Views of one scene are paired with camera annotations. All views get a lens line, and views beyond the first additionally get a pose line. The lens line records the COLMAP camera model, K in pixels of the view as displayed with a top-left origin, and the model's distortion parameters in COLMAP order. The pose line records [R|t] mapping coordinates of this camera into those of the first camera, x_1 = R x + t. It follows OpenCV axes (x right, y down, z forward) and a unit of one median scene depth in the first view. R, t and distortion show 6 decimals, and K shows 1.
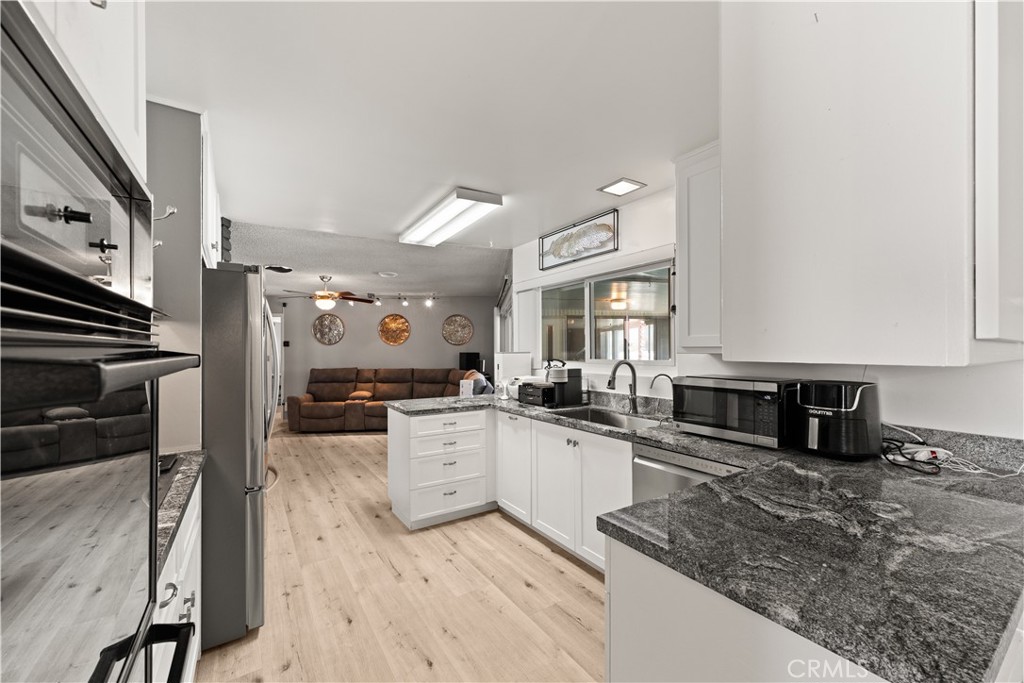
lens RADIAL K [[396.8, 0, 506.5], [0, 396.8, 347.6], [0, 0, 1]] dist [0.001001, 0.000020]
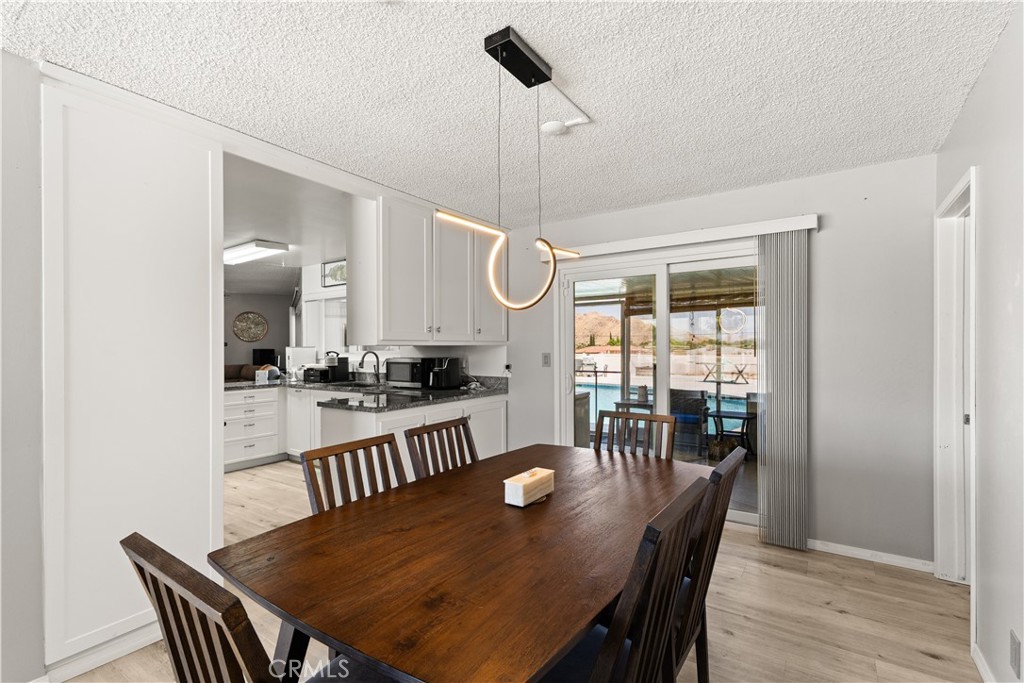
lens RADIAL K [[463.4, 0, 508.3], [0, 463.4, 345.5], [0, 0, 1]] dist [0.004197, 0.000240]
pose [[0.923224, -0.002580, 0.384255, 0.062314], [0.002188, 0.999997, 0.001458, 0.005889], [-0.384257, -0.000505, 0.923226, -0.739321]]
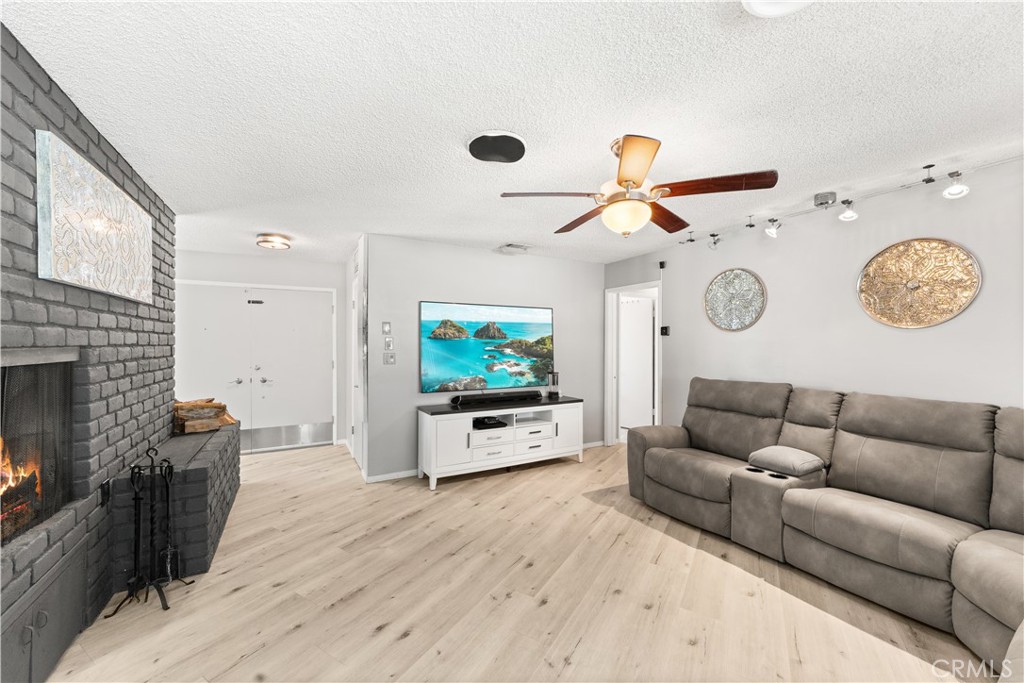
lens RADIAL K [[396.8, 0, 507.3], [0, 396.8, 341.3], [0, 0, 1]] dist [0.001001, 0.000020]
pose [[0.423555, 0.005365, -0.905855, -0.261365], [-0.001409, 0.999985, 0.005264, 0.007278], [0.905869, -0.000953, 0.423556, 1.171232]]
